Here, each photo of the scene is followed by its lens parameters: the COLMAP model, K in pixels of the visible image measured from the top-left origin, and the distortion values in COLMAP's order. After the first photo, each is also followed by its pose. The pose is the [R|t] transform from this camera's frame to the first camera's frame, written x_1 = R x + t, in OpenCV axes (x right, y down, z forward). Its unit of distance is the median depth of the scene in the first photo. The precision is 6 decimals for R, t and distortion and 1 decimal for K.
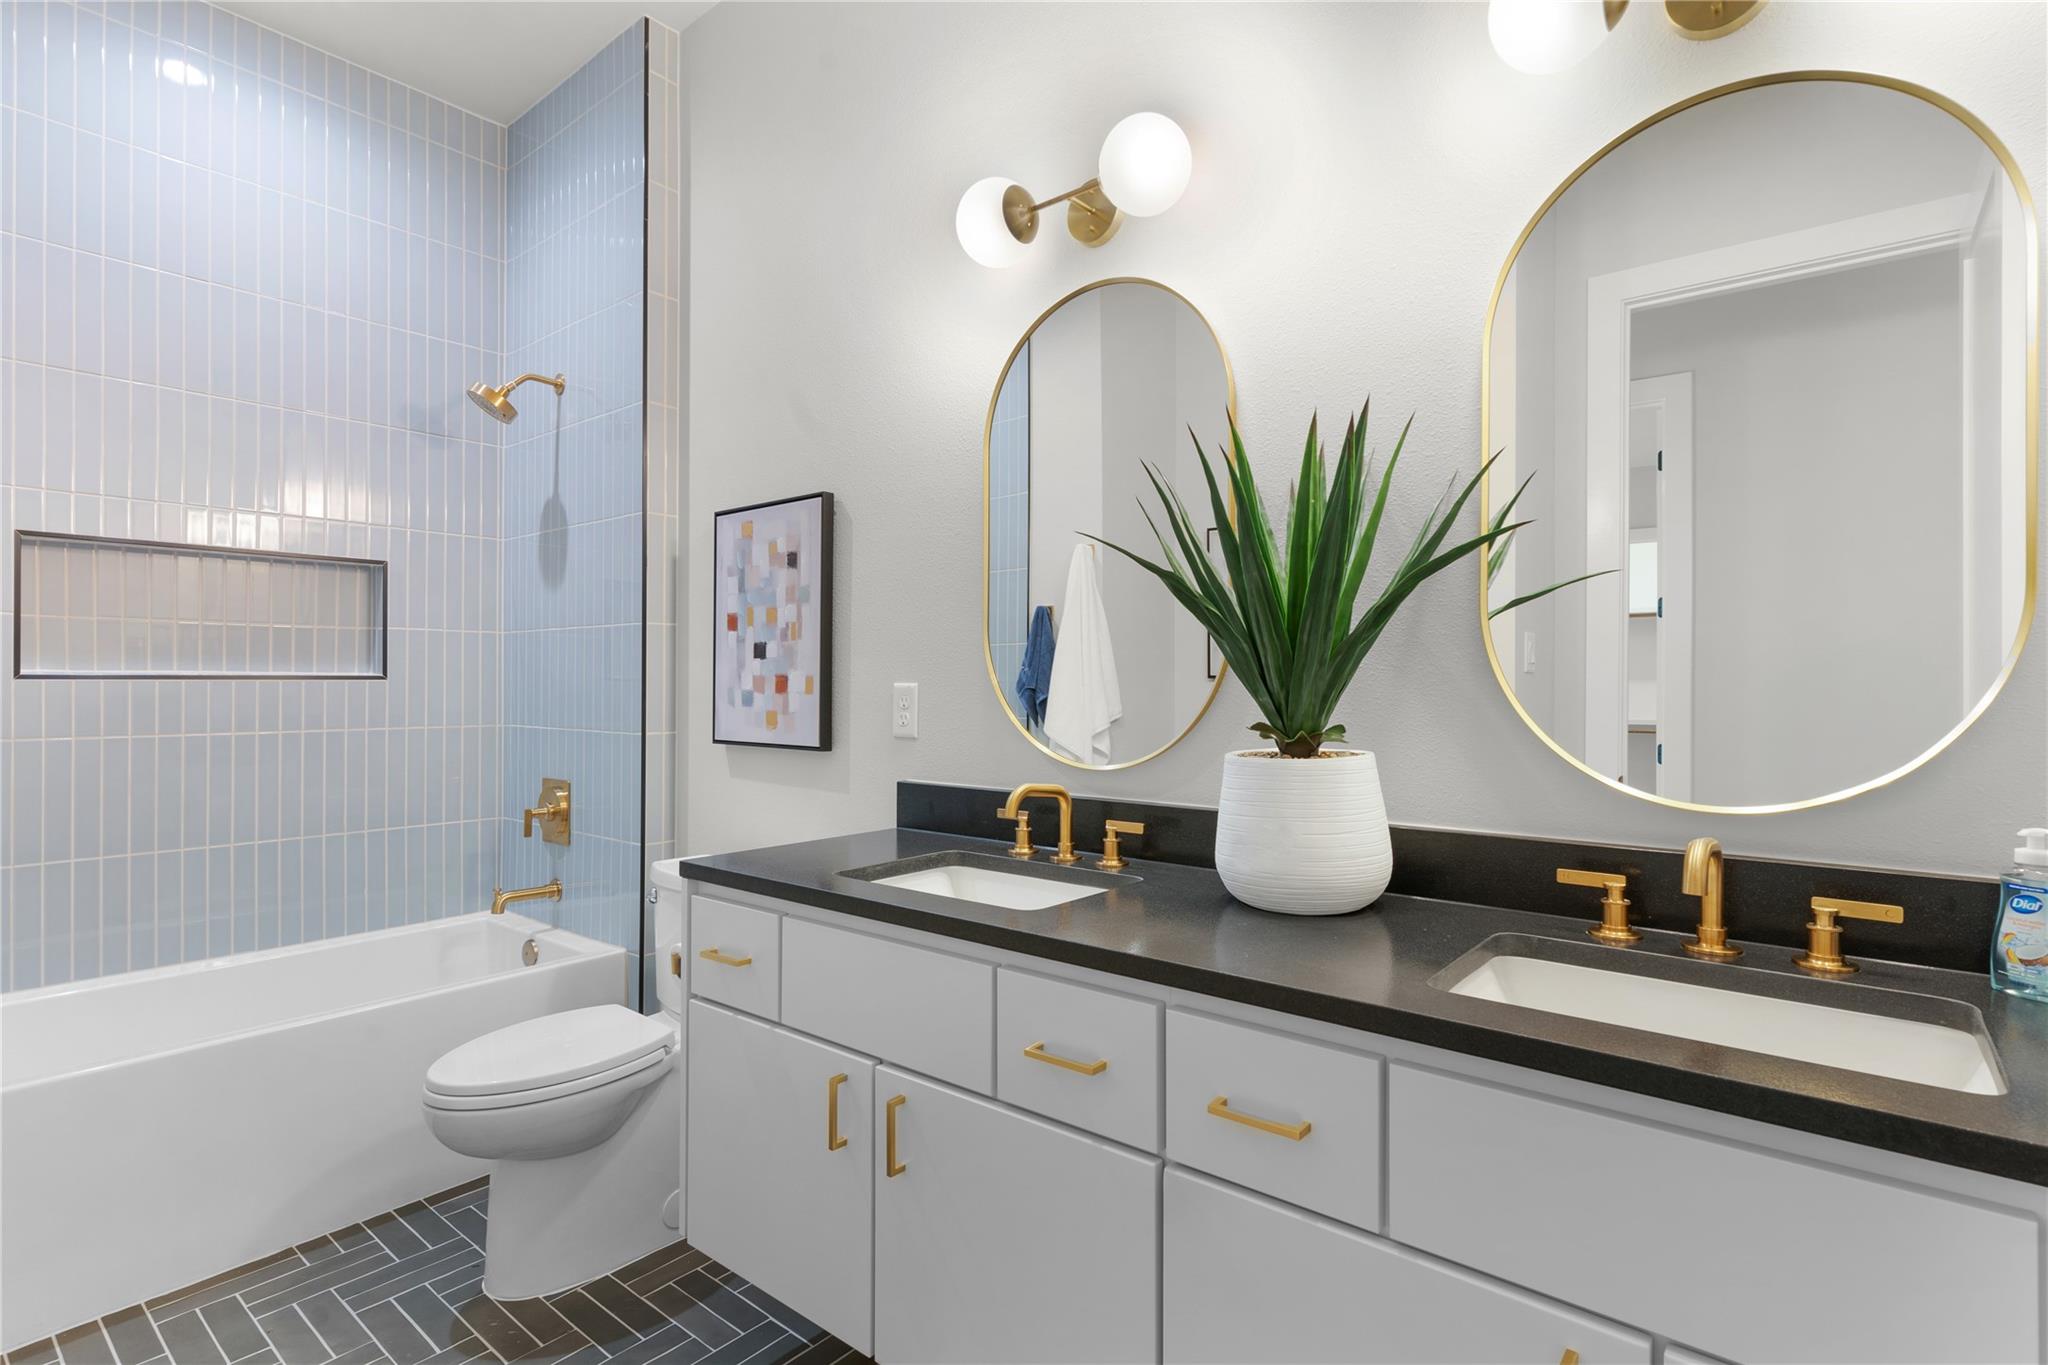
lens RADIAL K [[1001.1, 0, 967.6], [0, 1001.1, 685.1], [0, 0, 1]] dist [0.006239, 0.000439]
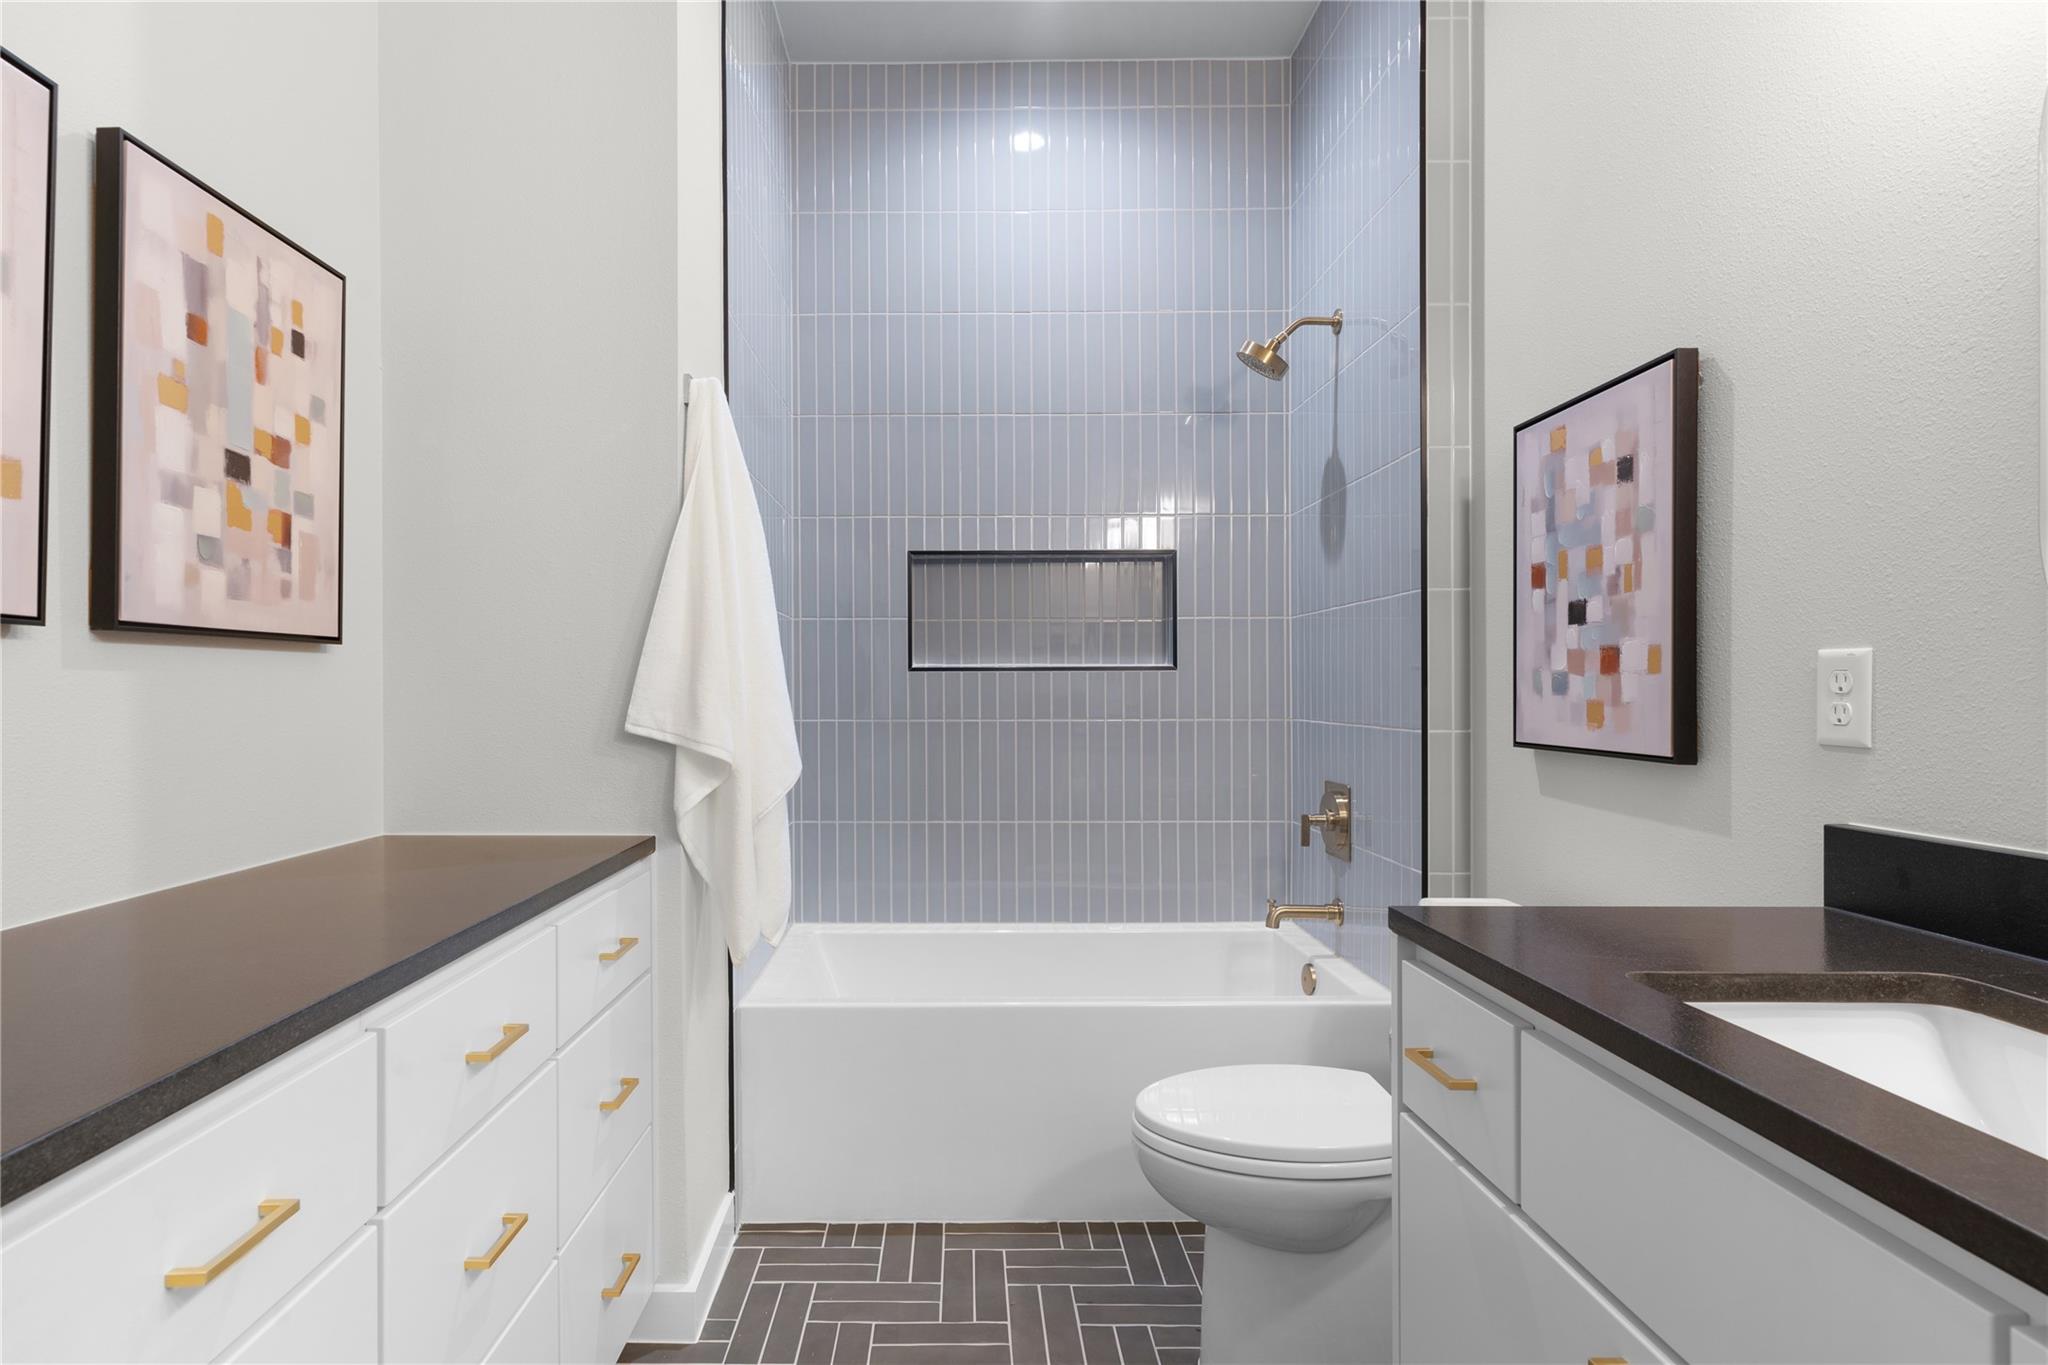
lens RADIAL K [[1001.1, 0, 967.6], [0, 1001.1, 685.1], [0, 0, 1]] dist [0.006239, 0.000439]
pose [[0.659253, -0.005206, -0.751903, 0.032574], [0.000409, 0.999978, -0.006566, 0.019062], [0.751921, 0.004021, 0.659241, 0.235035]]
